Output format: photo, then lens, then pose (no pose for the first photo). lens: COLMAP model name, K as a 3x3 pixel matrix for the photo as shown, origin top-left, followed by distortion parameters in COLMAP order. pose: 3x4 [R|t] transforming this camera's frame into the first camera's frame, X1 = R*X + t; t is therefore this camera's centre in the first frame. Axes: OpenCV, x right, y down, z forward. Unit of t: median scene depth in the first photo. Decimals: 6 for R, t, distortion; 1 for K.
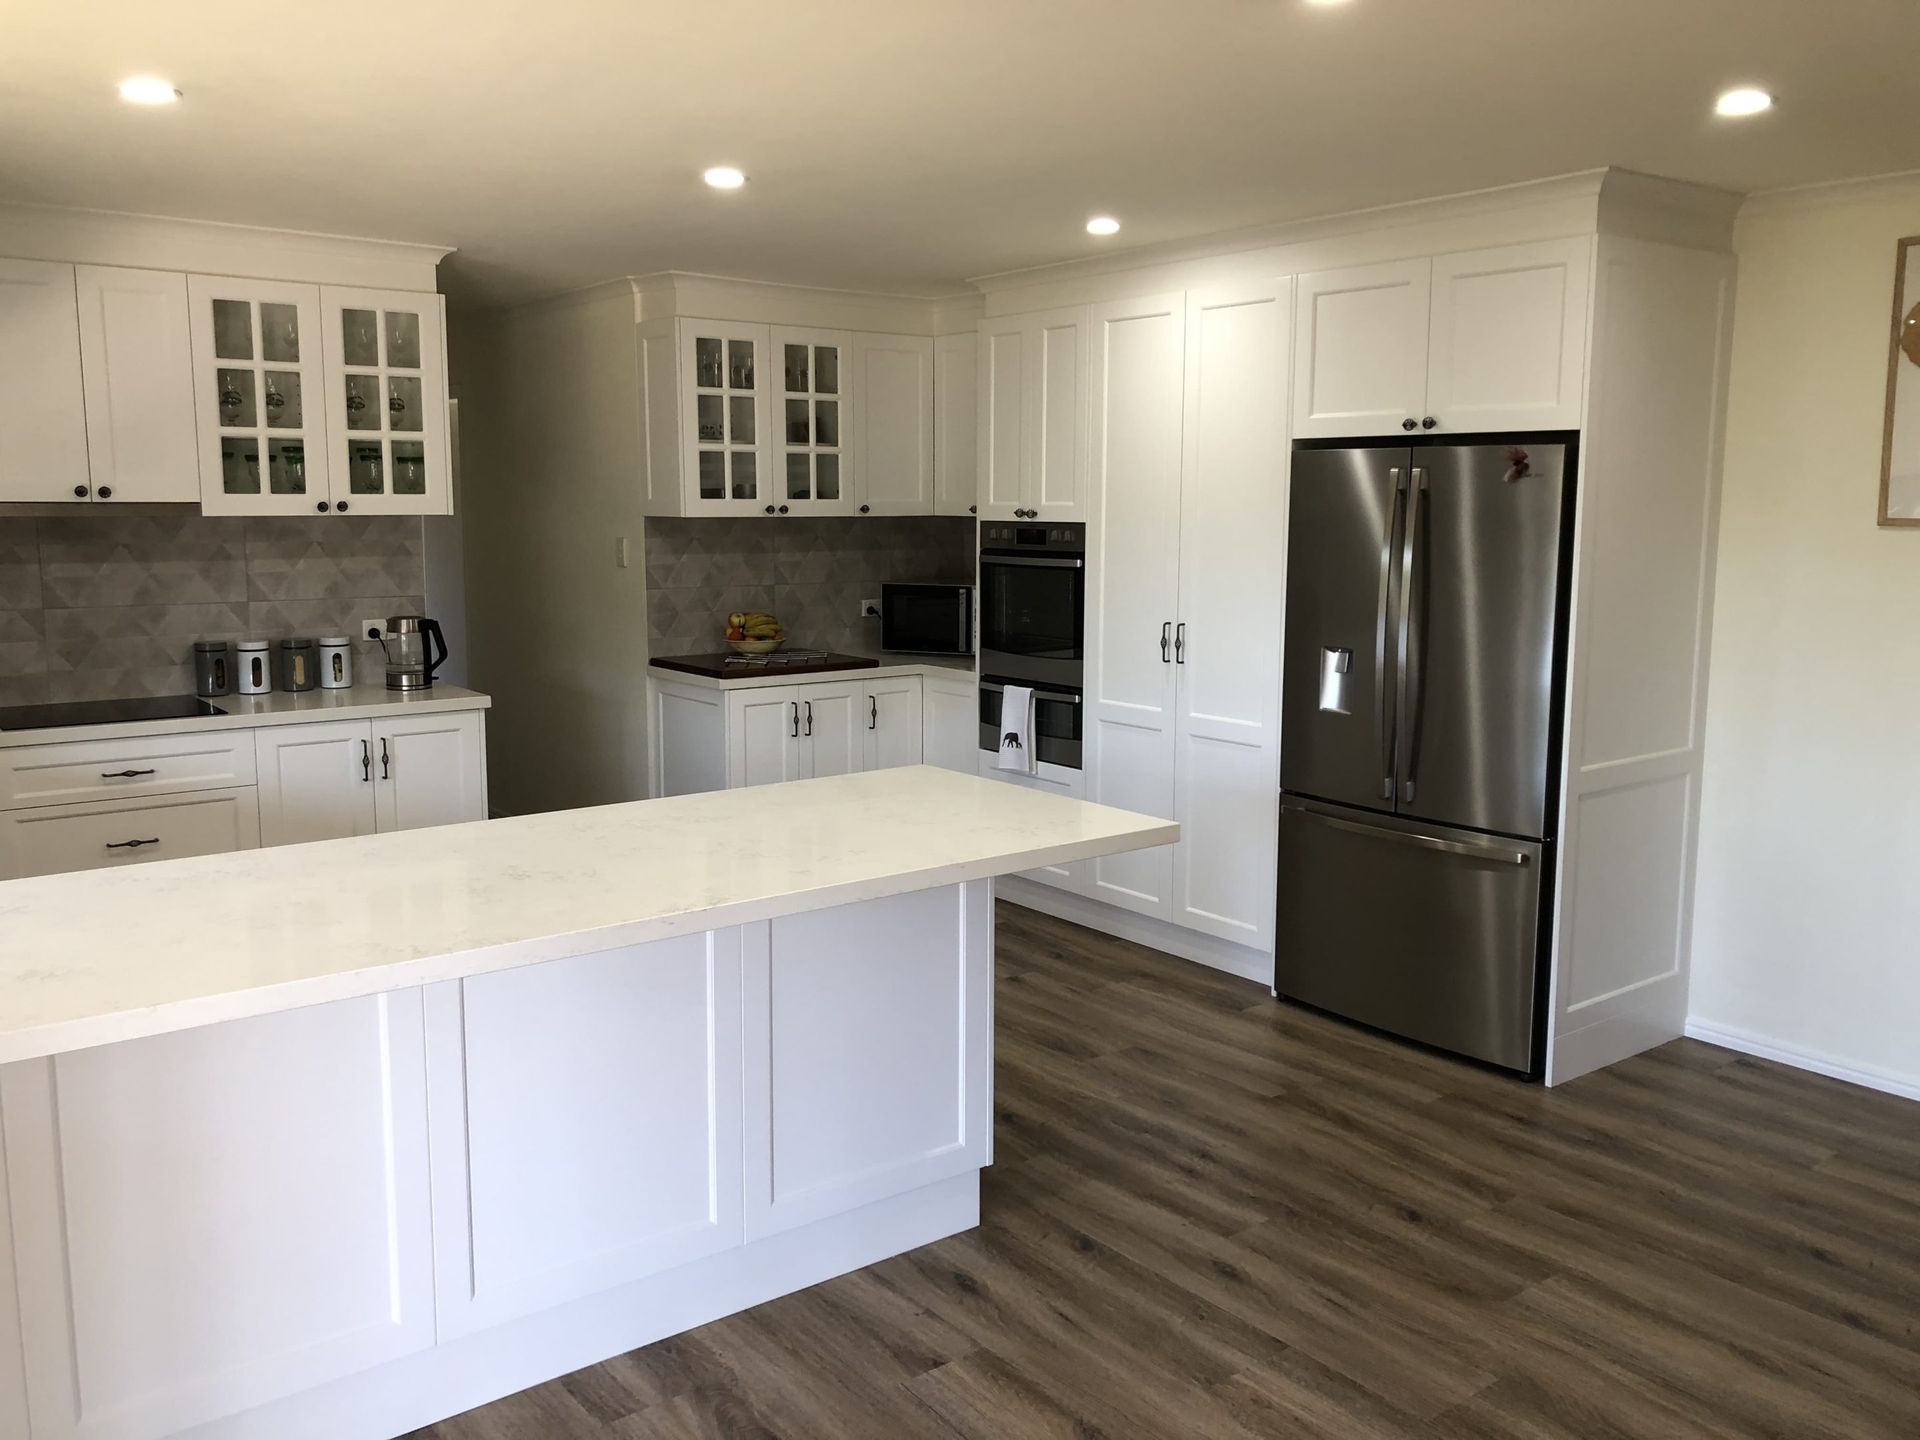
lens RADIAL K [[1573.9, 0, 956.2], [0, 1573.9, 663.3], [0, 0, 1]] dist [0.007606, 0.002780]
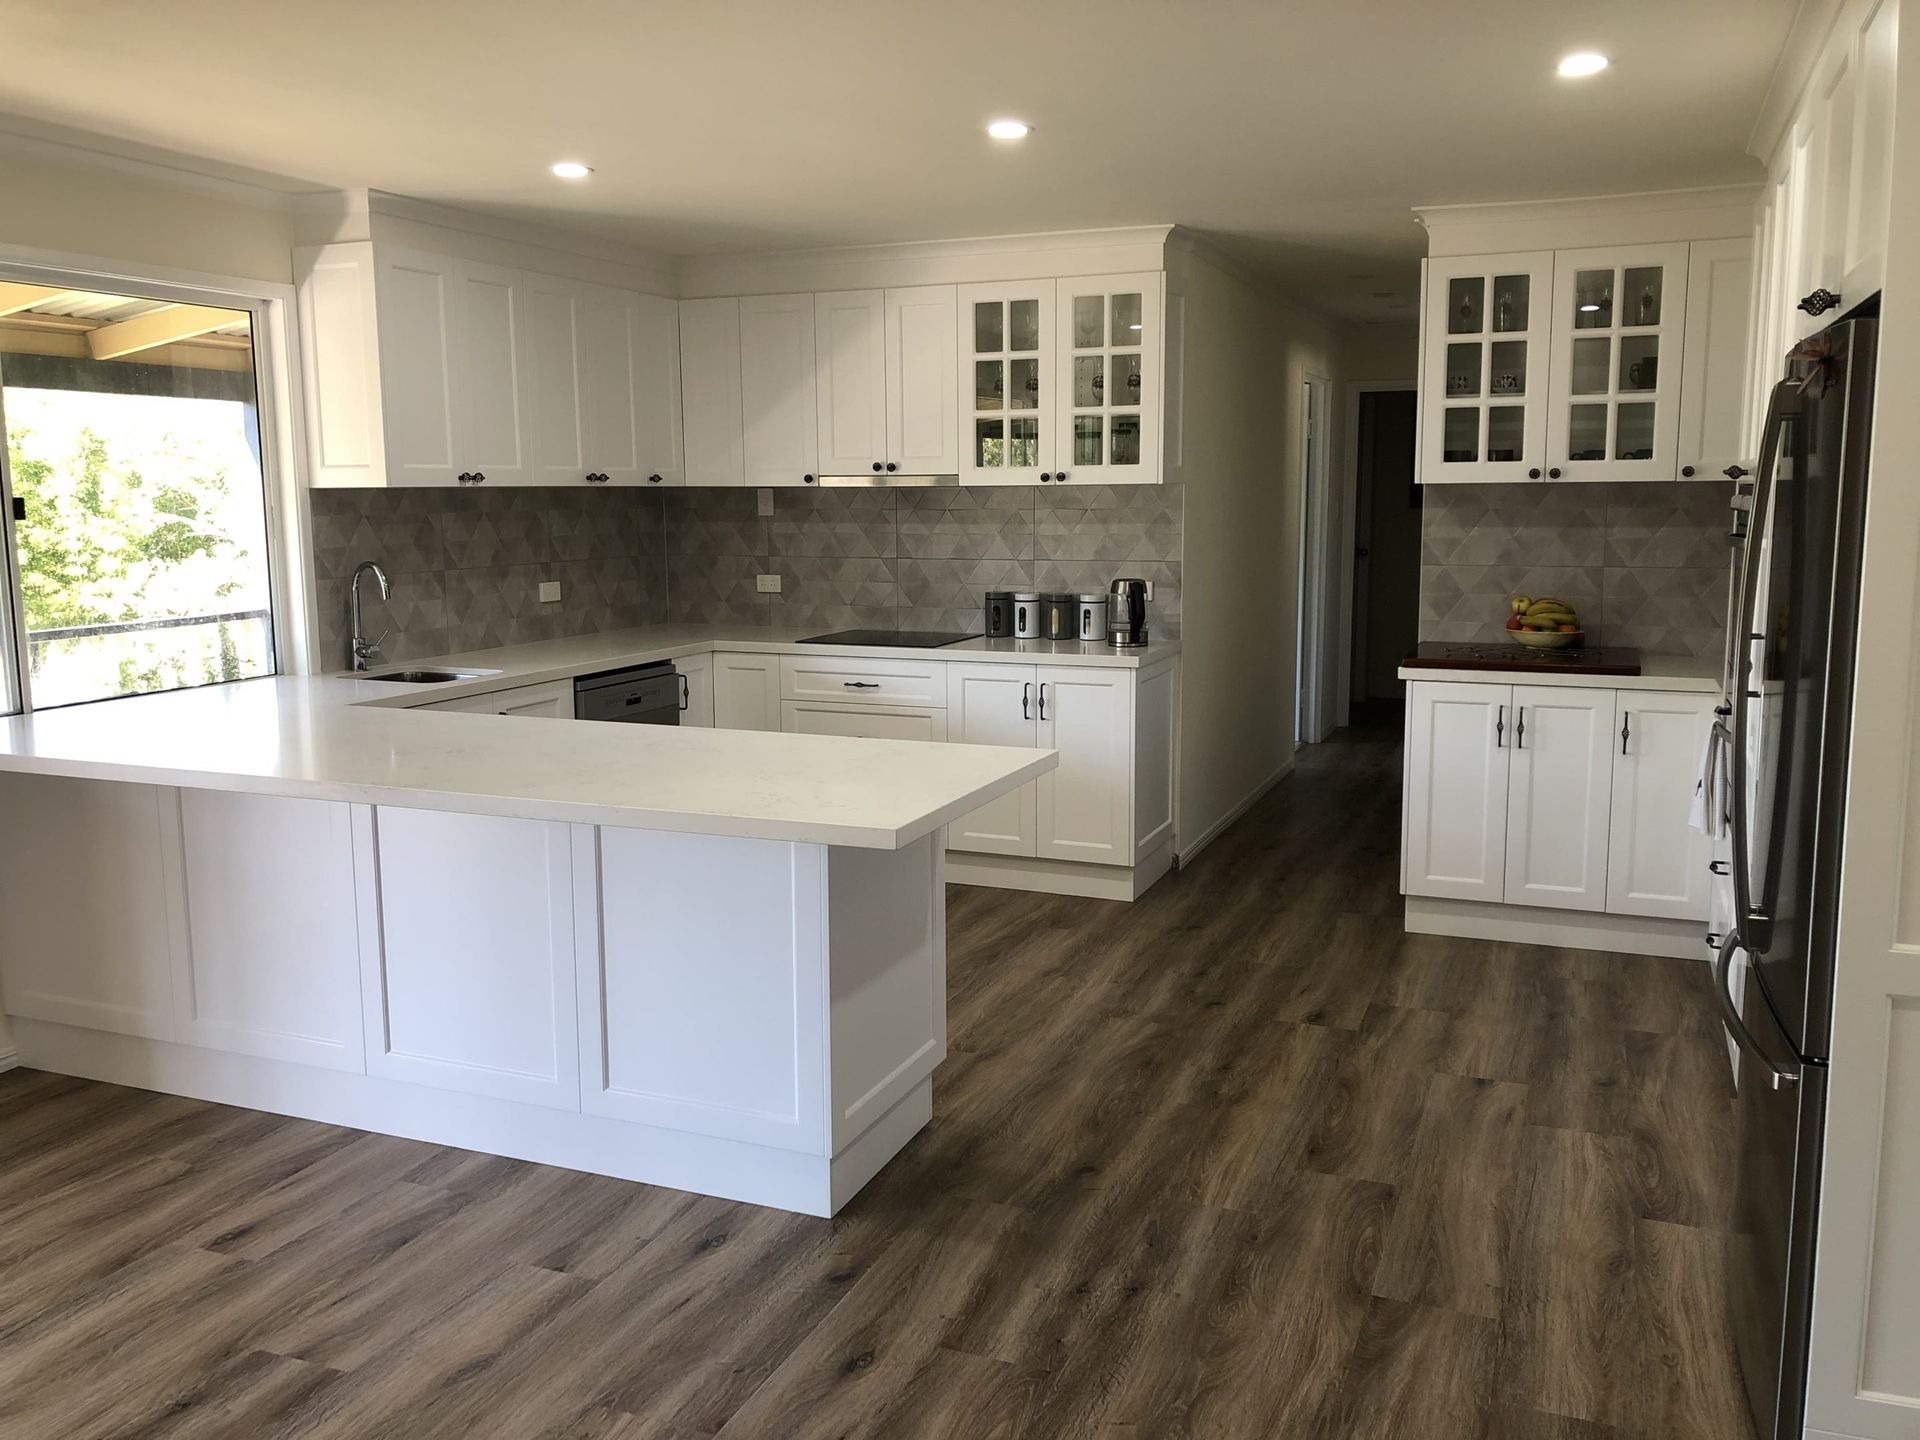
lens RADIAL K [[1577.1, 0, 960.0], [0, 1577.1, 720.0], [0, 0, 1]] dist [0.033882, -0.000807]
pose [[0.487844, 0.124779, -0.863967, 0.560678], [-0.077219, 0.992020, 0.099671, -0.033920], [0.869509, 0.018091, 0.493587, 0.380264]]
